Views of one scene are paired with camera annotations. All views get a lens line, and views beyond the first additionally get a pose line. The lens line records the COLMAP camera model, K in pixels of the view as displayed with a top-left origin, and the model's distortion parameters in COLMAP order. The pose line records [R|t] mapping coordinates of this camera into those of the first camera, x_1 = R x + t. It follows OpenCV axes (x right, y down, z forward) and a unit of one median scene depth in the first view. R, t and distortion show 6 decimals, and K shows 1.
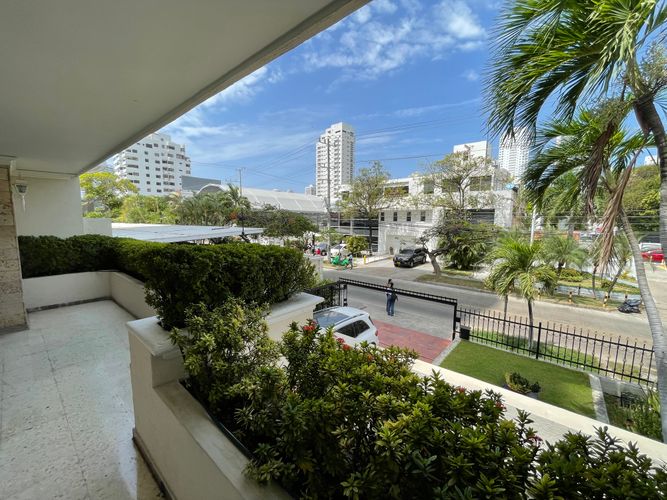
lens RADIAL K [[269.3, 0, 330.8], [0, 269.3, 247.6], [0, 0, 1]] dist [-0.004501, -0.000059]
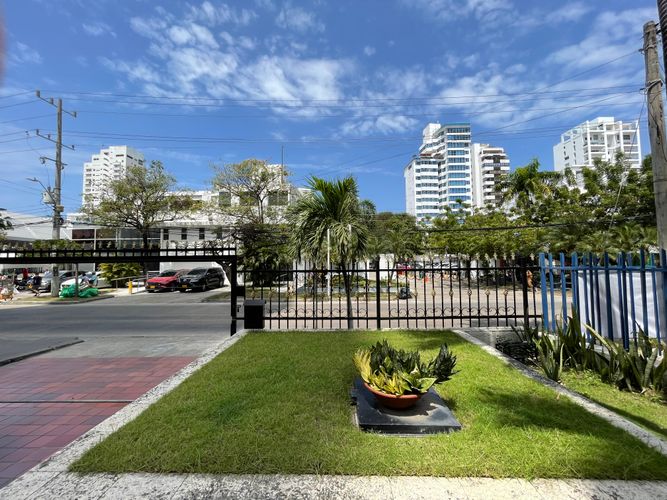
lens RADIAL K [[269.3, 0, 334.3], [0, 269.3, 250.1], [0, 0, 1]] dist [-0.004501, -0.000059]
pose [[0.767902, 0.013554, 0.640424, 0.086169], [0.085247, 0.988721, -0.123142, 0.078056], [-0.634869, 0.149156, 0.758085, 0.153044]]
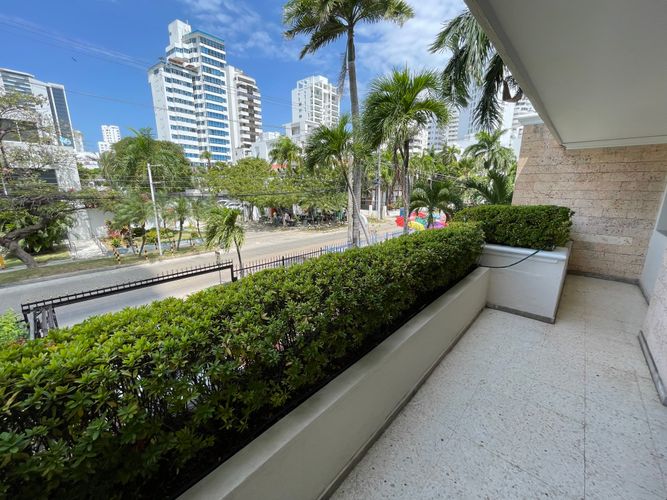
lens RADIAL K [[269.3, 0, 331.1], [0, 269.3, 249.3], [0, 0, 1]] dist [-0.004501, -0.000059]
pose [[0.031745, -0.241119, 0.969976, -0.187407], [0.099514, 0.966406, 0.236974, -0.024104], [-0.994530, 0.089003, 0.054673, 0.182759]]
